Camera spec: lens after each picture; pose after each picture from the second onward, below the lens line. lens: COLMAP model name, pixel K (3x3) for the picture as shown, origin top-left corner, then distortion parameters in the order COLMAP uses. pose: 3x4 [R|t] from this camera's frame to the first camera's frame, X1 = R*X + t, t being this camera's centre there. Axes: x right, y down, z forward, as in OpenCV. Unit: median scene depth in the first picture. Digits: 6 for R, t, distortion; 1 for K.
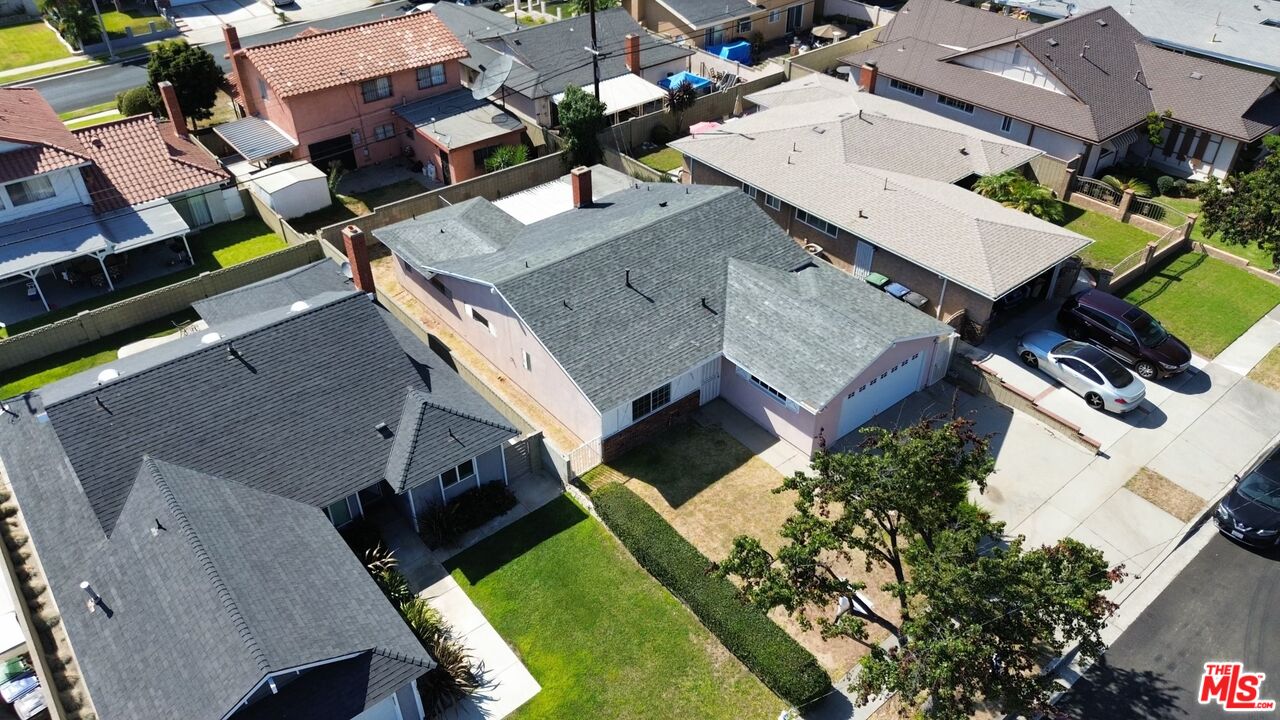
lens RADIAL K [[907.5, 0, 642.8], [0, 907.5, 357.9], [0, 0, 1]] dist [0.060118, -0.048234]
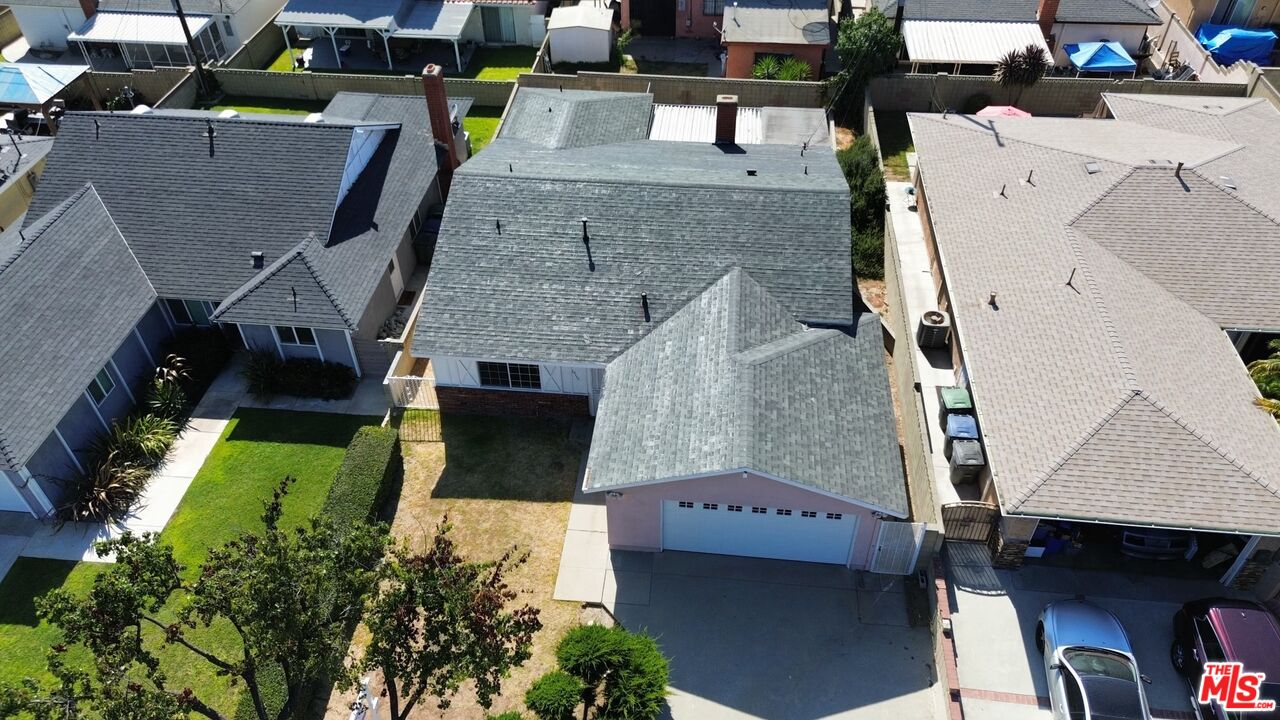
lens RADIAL K [[907.5, 0, 647.6], [0, 907.5, 359.4], [0, 0, 1]] dist [0.060118, -0.048234]
pose [[0.706593, 0.474710, -0.524763, 0.388615], [-0.417861, 0.878399, 0.231965, -0.154189], [0.571068, 0.055373, 0.819033, 0.301717]]
